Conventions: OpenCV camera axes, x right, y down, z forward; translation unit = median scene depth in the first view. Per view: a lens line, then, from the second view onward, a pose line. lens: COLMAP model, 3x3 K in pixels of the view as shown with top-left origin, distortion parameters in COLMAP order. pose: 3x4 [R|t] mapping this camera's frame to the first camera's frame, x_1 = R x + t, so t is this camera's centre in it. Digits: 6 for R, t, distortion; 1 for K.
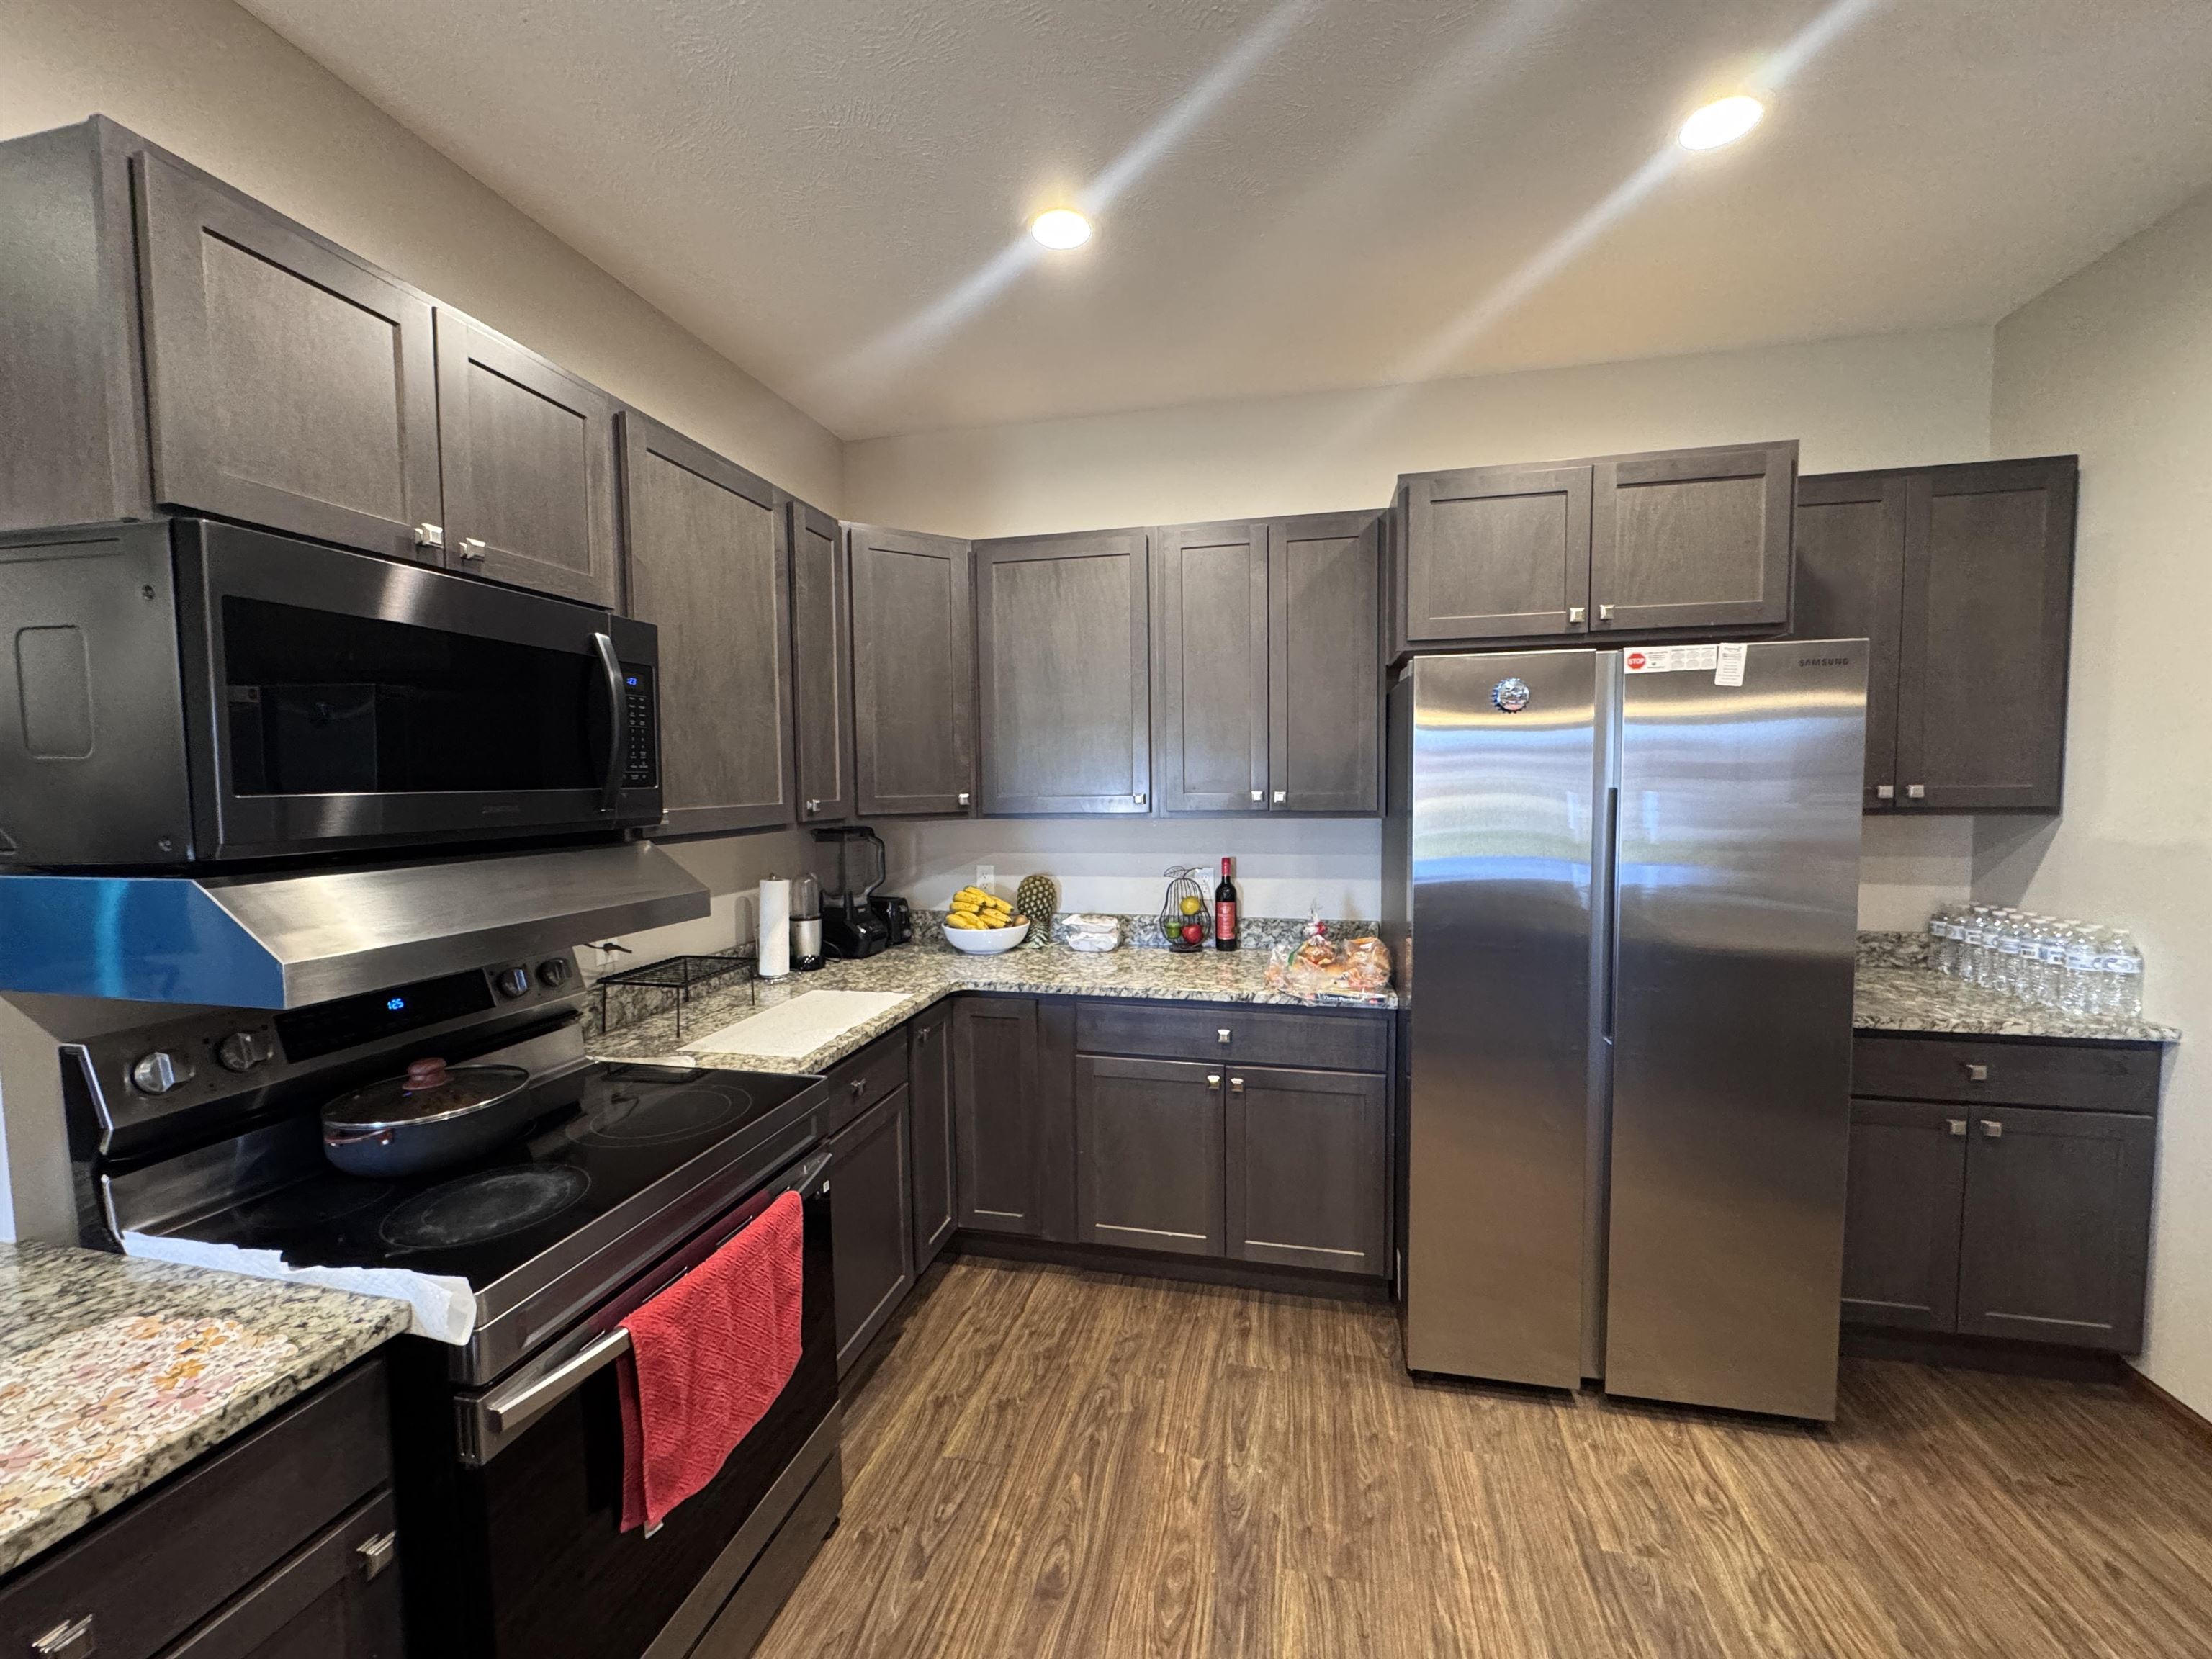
lens RADIAL K [[880.9, 0, 1105.3], [0, 880.9, 828.9], [0, 0, 1]] dist [-0.003132, 0.000418]
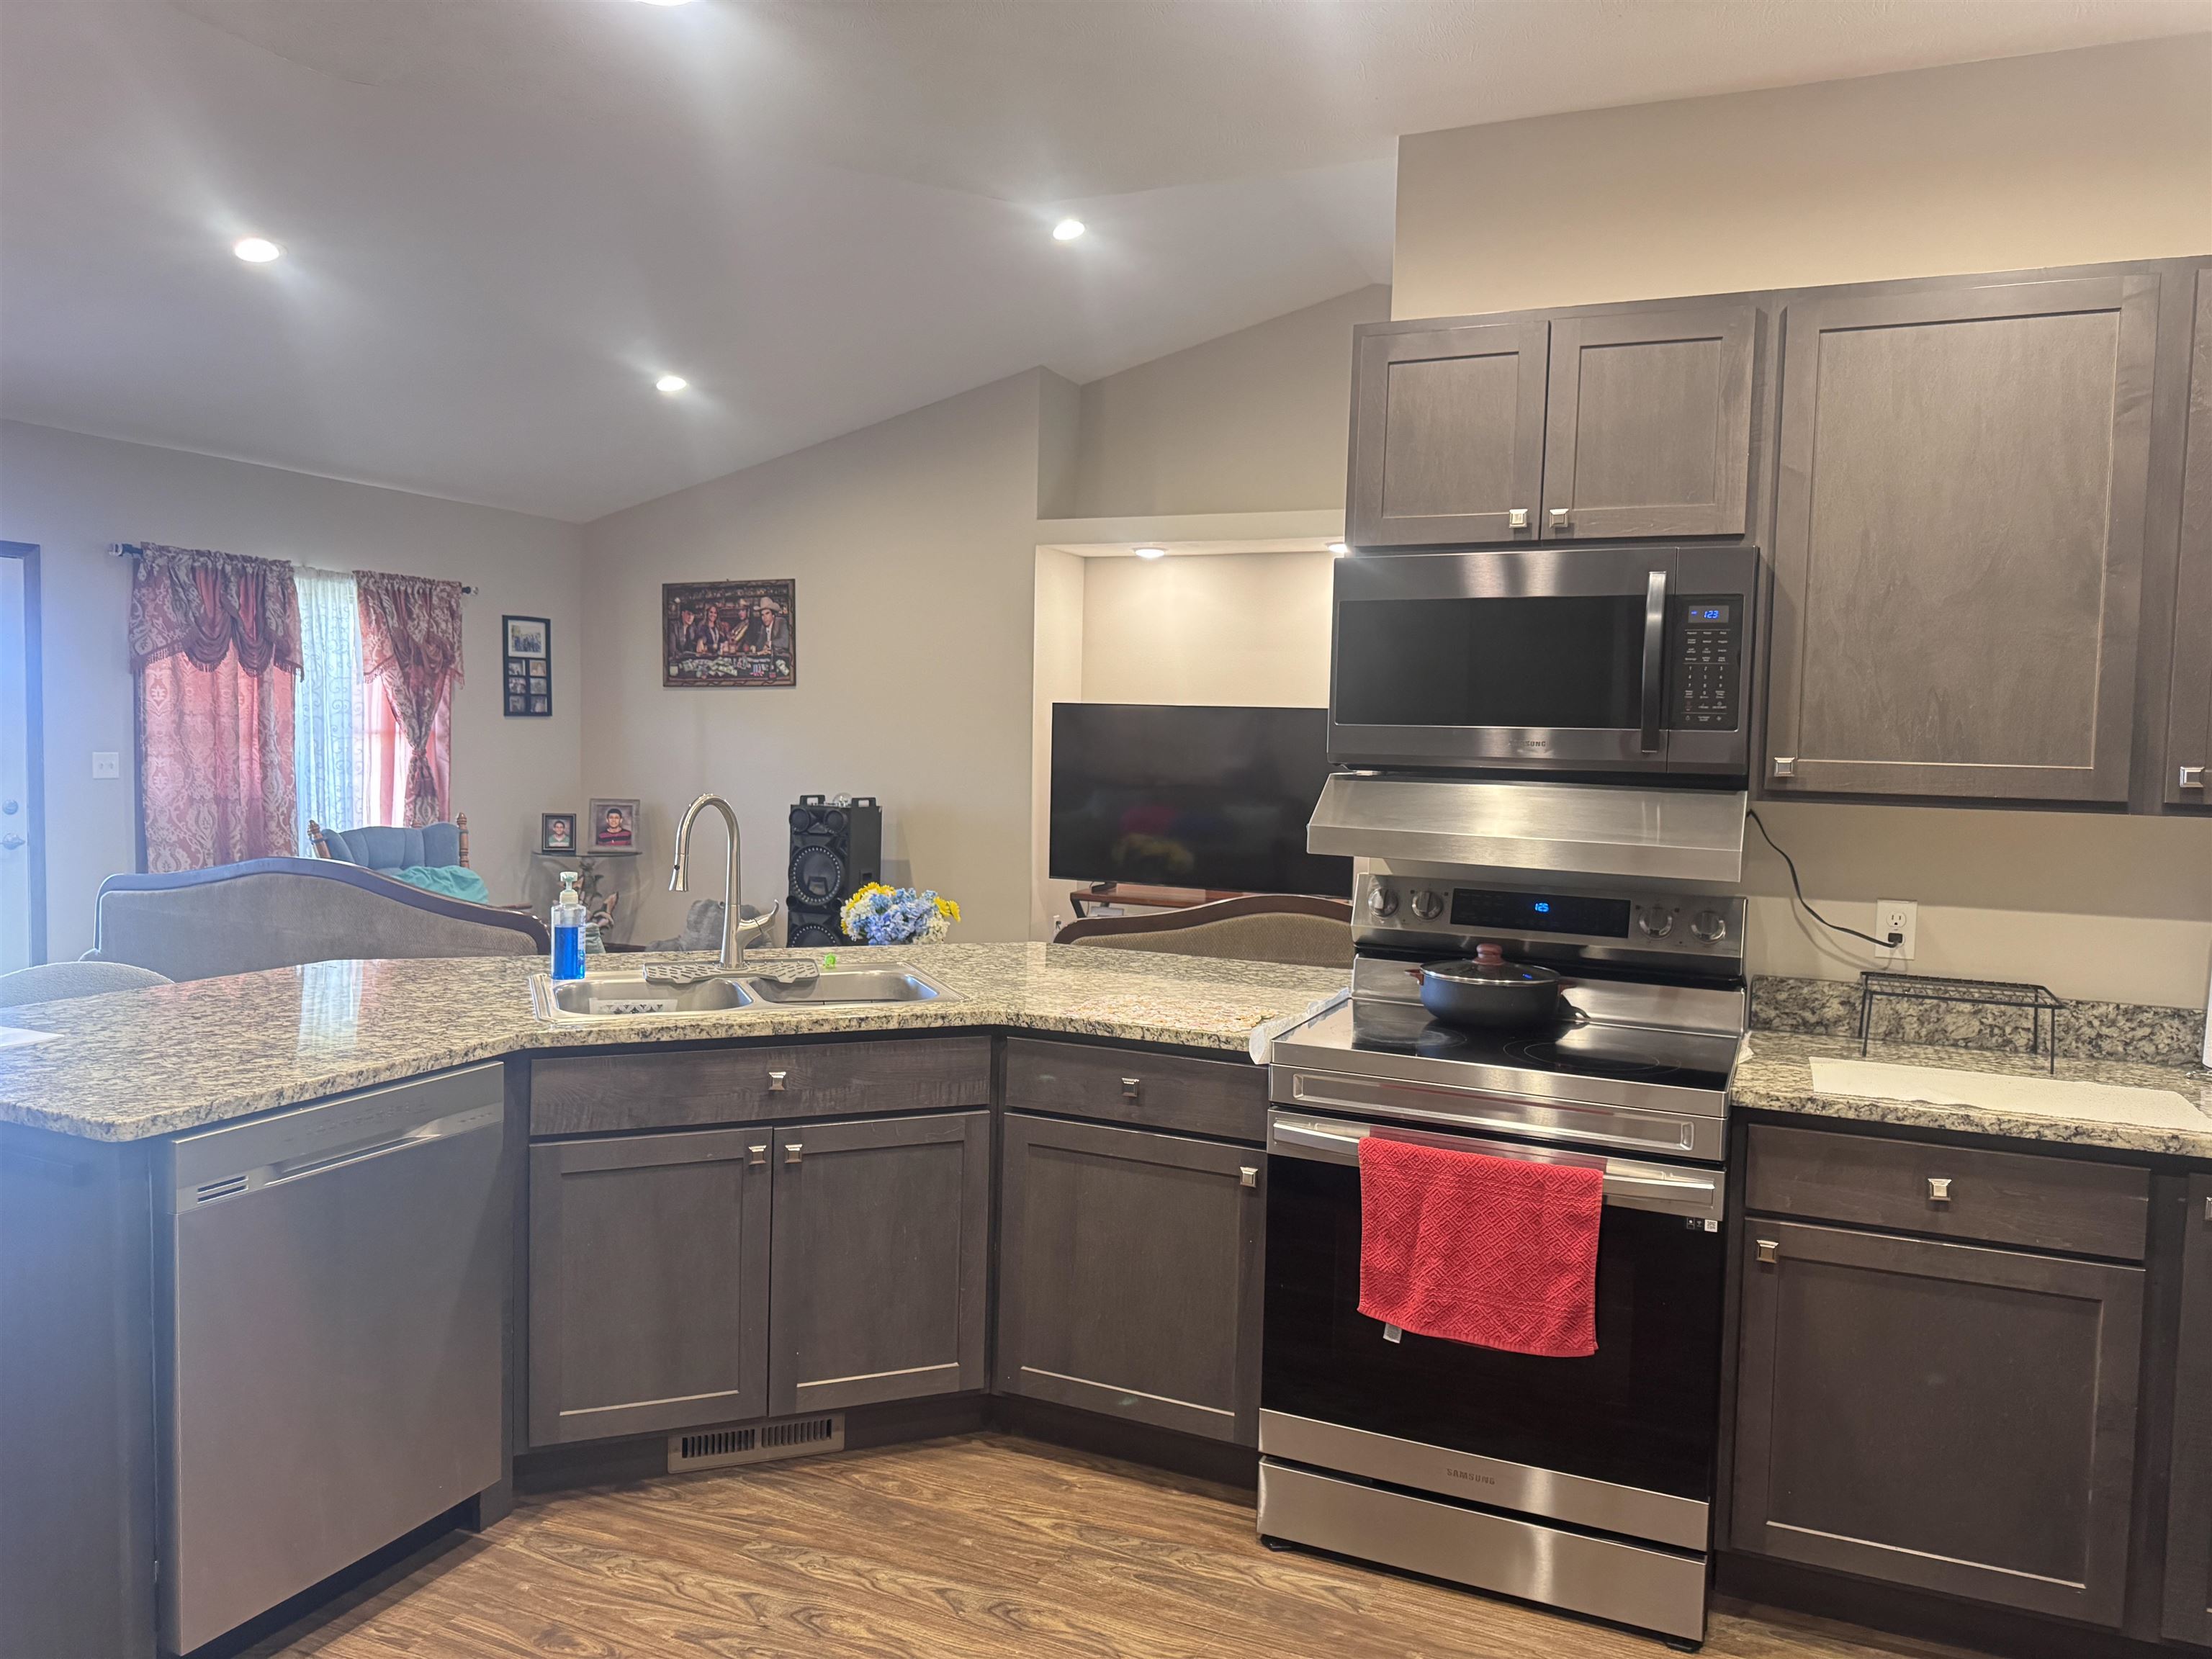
lens RADIAL K [[1589.5, 0, 1104.0], [0, 1589.5, 828.5], [0, 0, 1]] dist [0.023421, -0.007745]
pose [[-0.190418, 0.070989, -0.979133, 0.958320], [-0.080882, 0.992857, 0.087714, -0.031515], [0.978365, 0.095897, -0.183316, 0.549165]]
